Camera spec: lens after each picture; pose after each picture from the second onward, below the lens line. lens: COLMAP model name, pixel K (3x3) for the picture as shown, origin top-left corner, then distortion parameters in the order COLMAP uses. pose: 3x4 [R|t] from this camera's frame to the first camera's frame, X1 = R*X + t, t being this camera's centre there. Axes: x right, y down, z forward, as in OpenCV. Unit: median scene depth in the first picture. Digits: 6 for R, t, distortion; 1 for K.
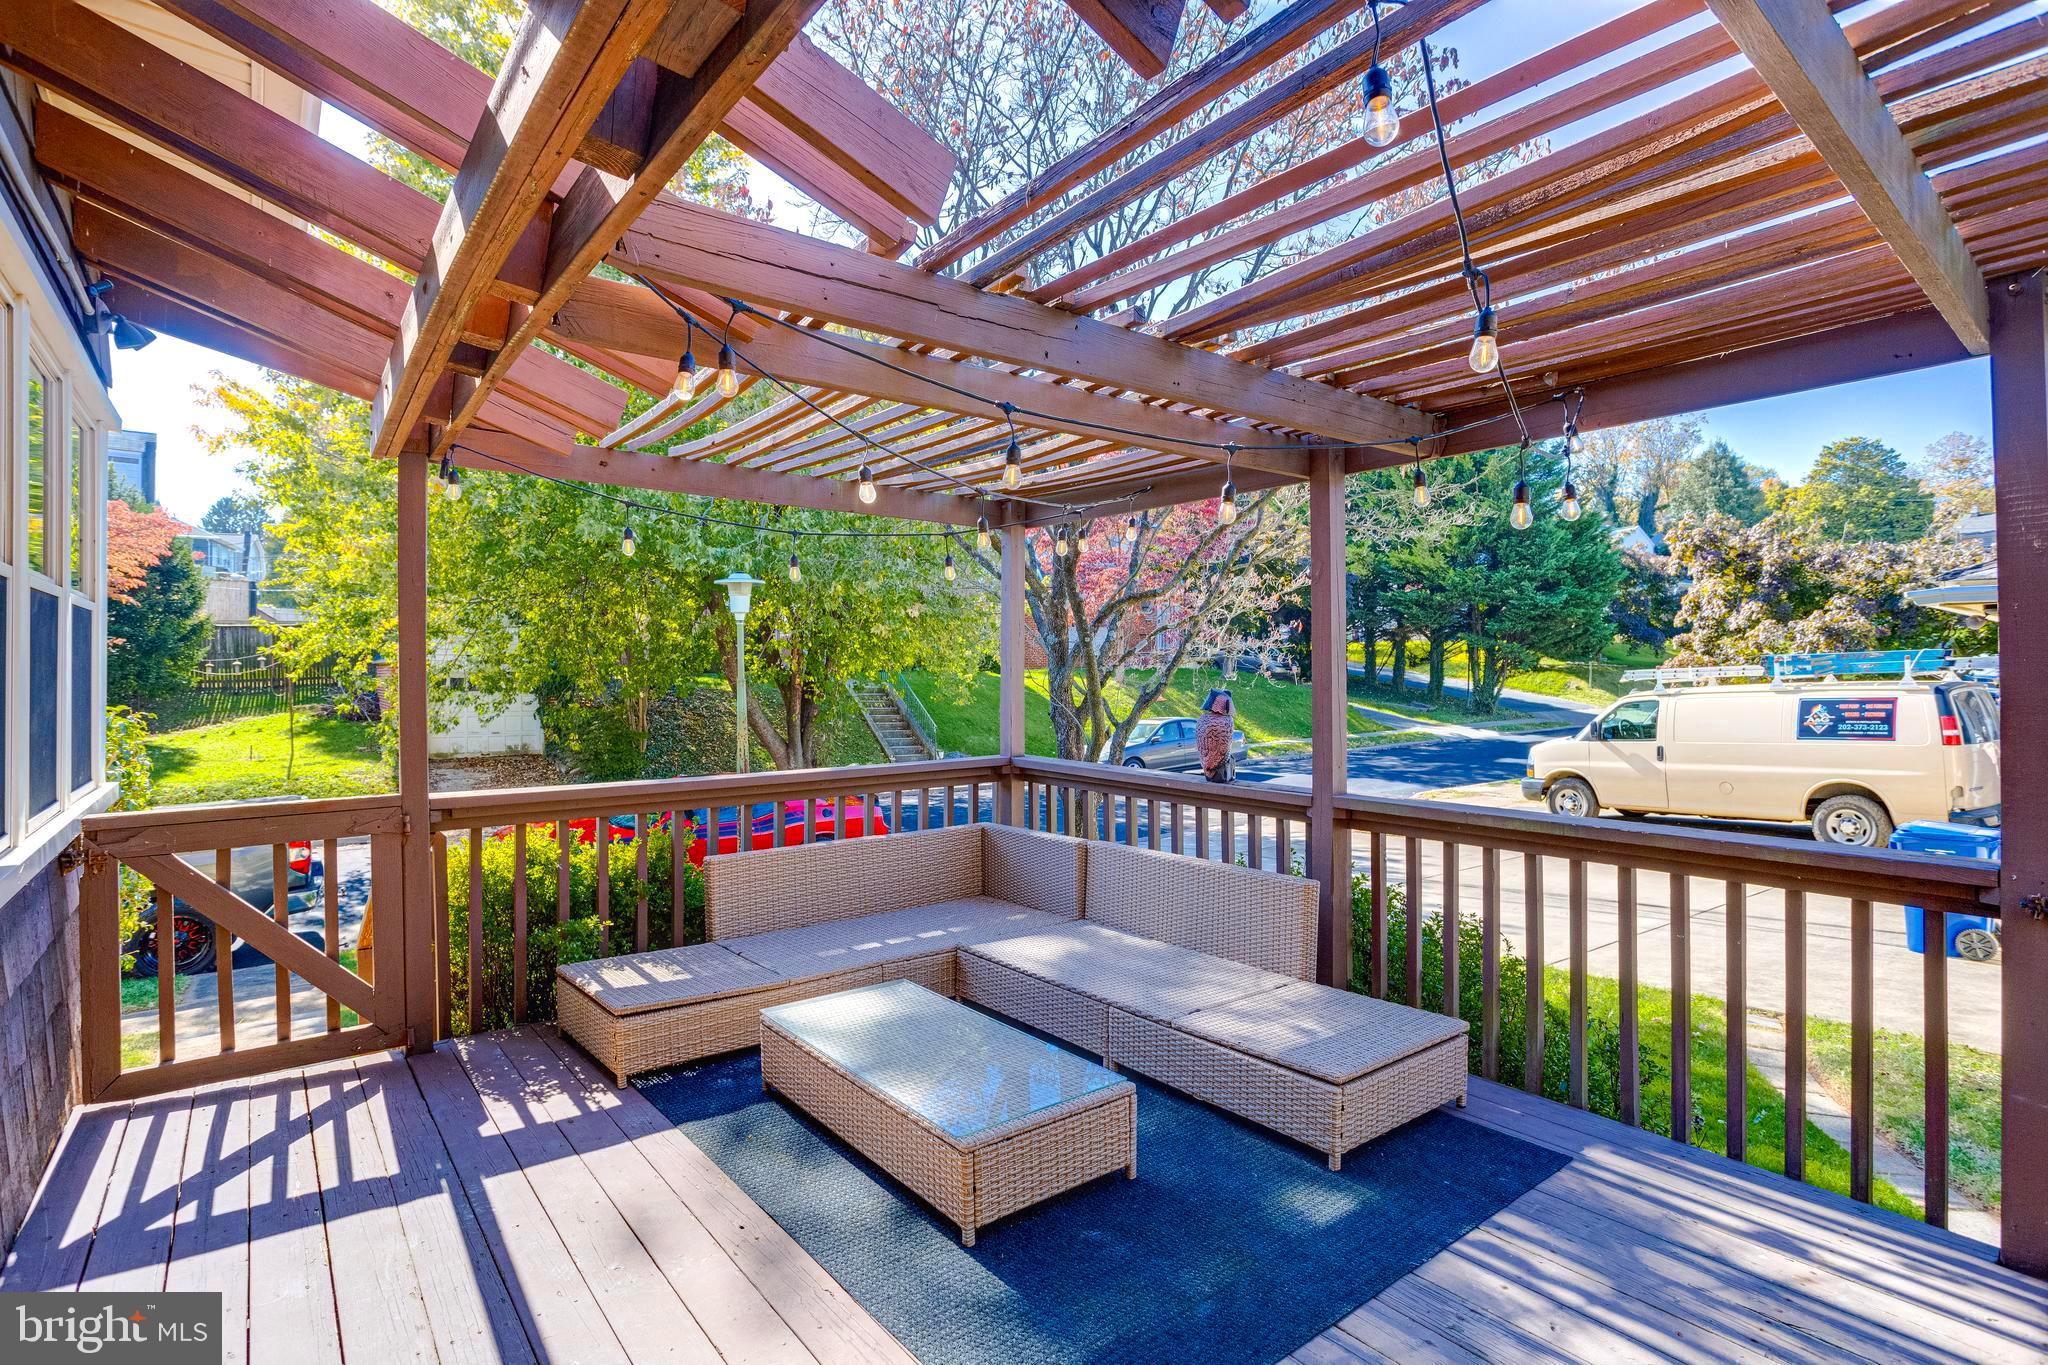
lens RADIAL K [[1000.6, 0, 1019.9], [0, 1000.6, 678.2], [0, 0, 1]] dist [-0.031856, 0.015574]
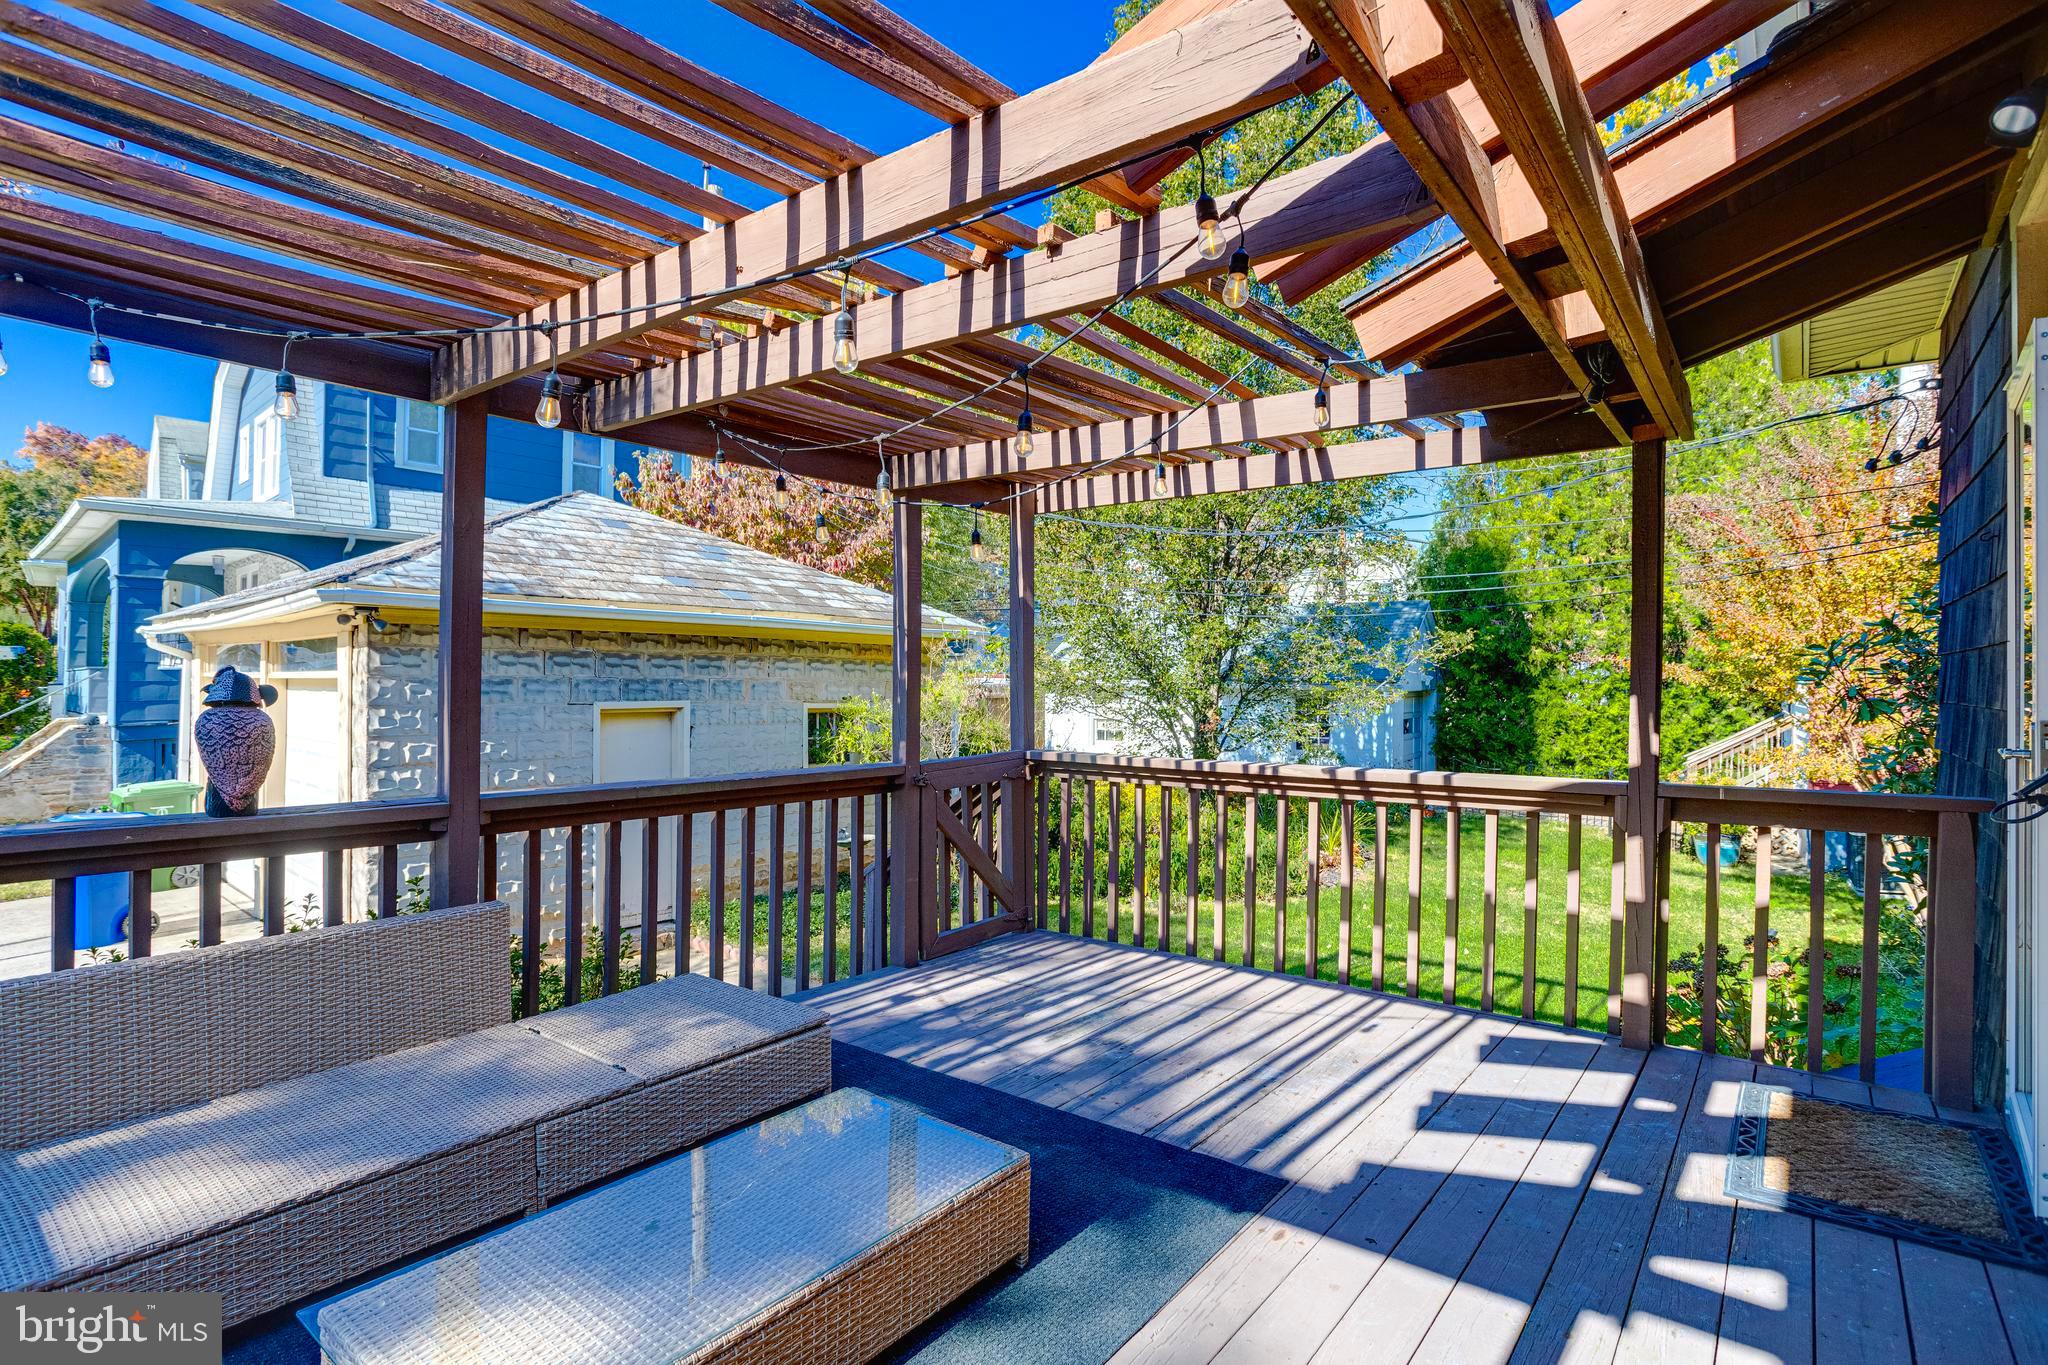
lens RADIAL K [[1000.6, 0, 1020.3], [0, 1000.6, 686.0], [0, 0, 1]] dist [-0.031856, 0.015574]
pose [[-0.235082, -0.003290, 0.971970, -0.947338], [-0.009501, 0.999954, 0.001087, 0.033101], [-0.971929, -0.008980, -0.235103, 1.229648]]
